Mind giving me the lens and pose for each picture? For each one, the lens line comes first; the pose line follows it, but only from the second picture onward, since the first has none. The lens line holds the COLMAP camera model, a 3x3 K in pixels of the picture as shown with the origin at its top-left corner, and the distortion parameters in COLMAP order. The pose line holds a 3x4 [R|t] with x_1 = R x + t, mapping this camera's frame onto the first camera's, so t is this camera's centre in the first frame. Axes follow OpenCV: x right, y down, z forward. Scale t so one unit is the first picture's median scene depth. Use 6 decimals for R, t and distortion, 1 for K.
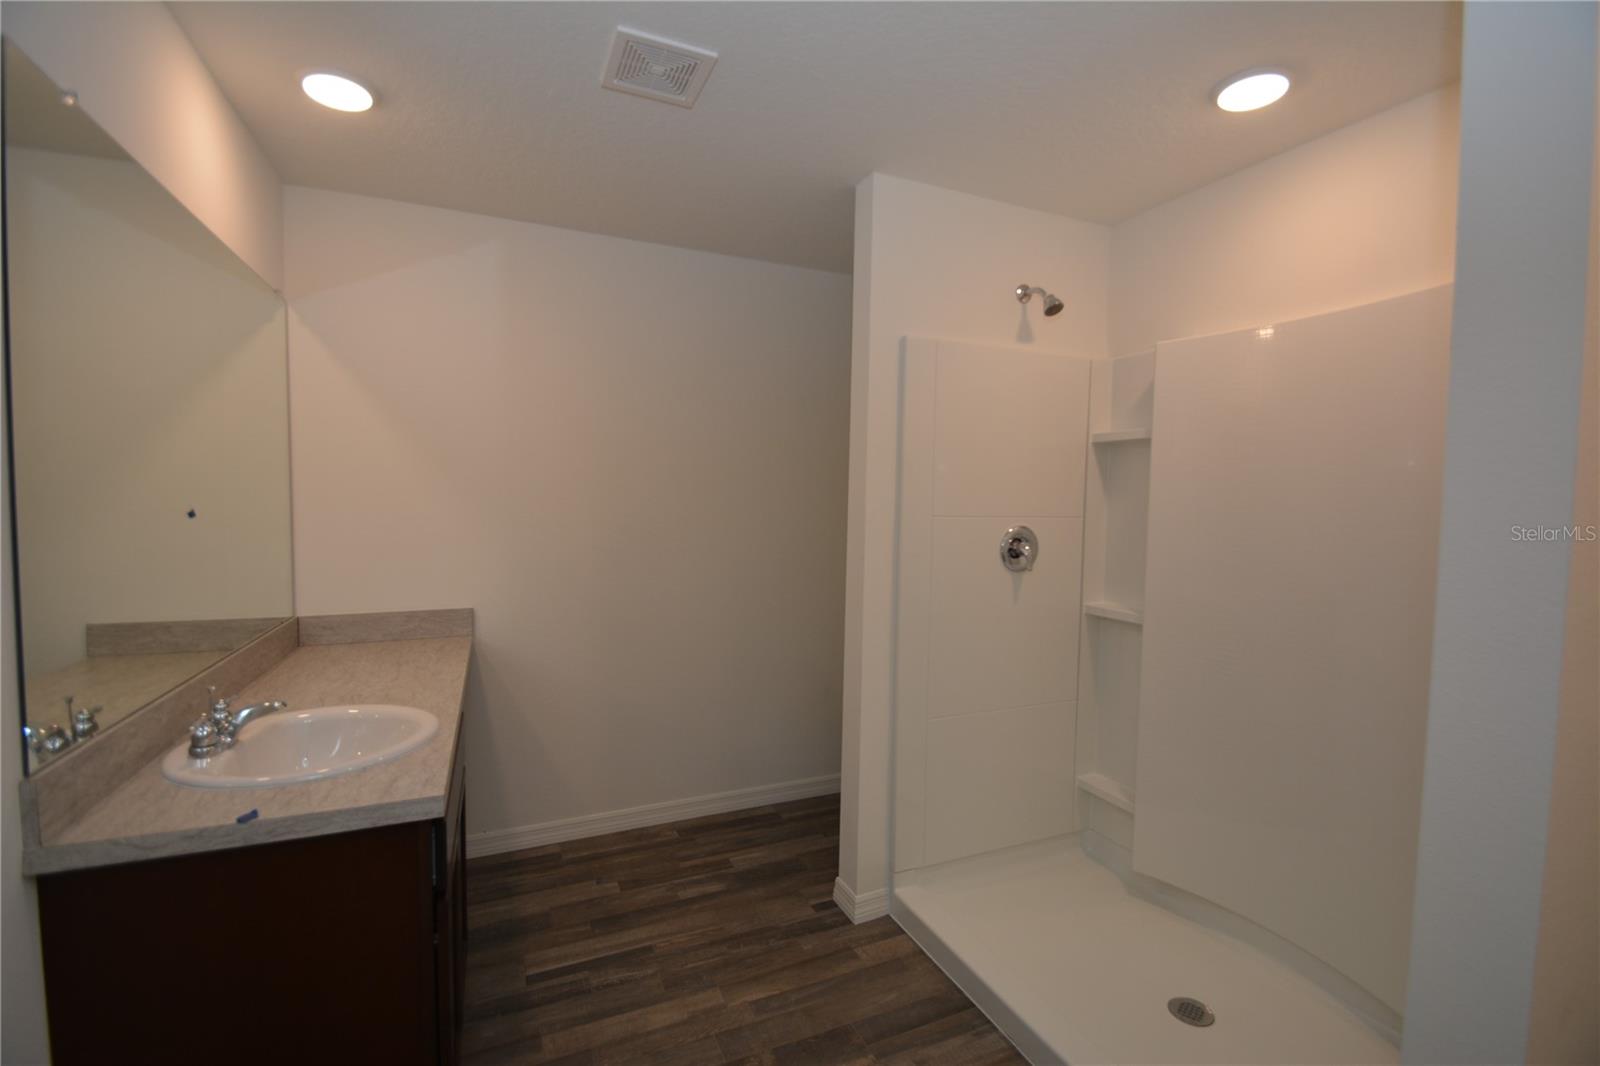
lens RADIAL K [[702.2, 0, 794.8], [0, 702.2, 531.1], [0, 0, 1]] dist [0.002619, -0.010164]
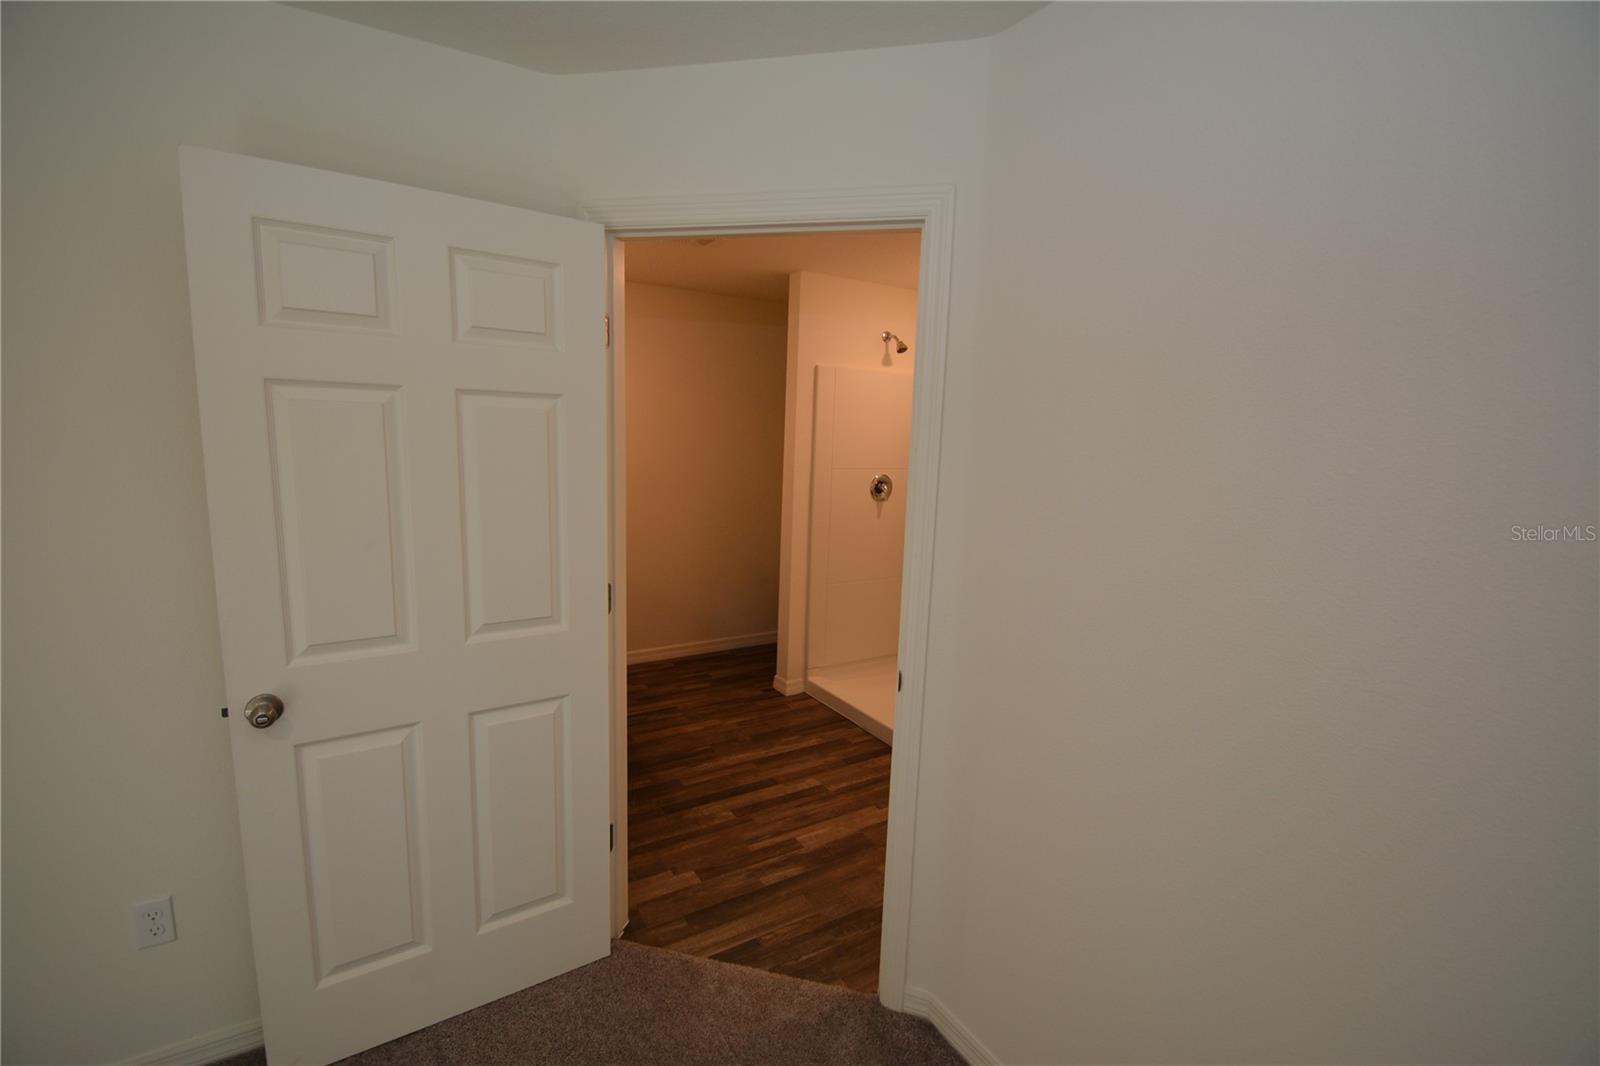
lens RADIAL K [[702.2, 0, 792.1], [0, 702.2, 525.6], [0, 0, 1]] dist [0.002619, -0.010164]
pose [[0.991654, -0.002648, 0.128904, -0.126387], [-0.008958, 0.995958, 0.089375, -0.036101], [-0.128619, -0.089784, 0.987621, -0.719808]]
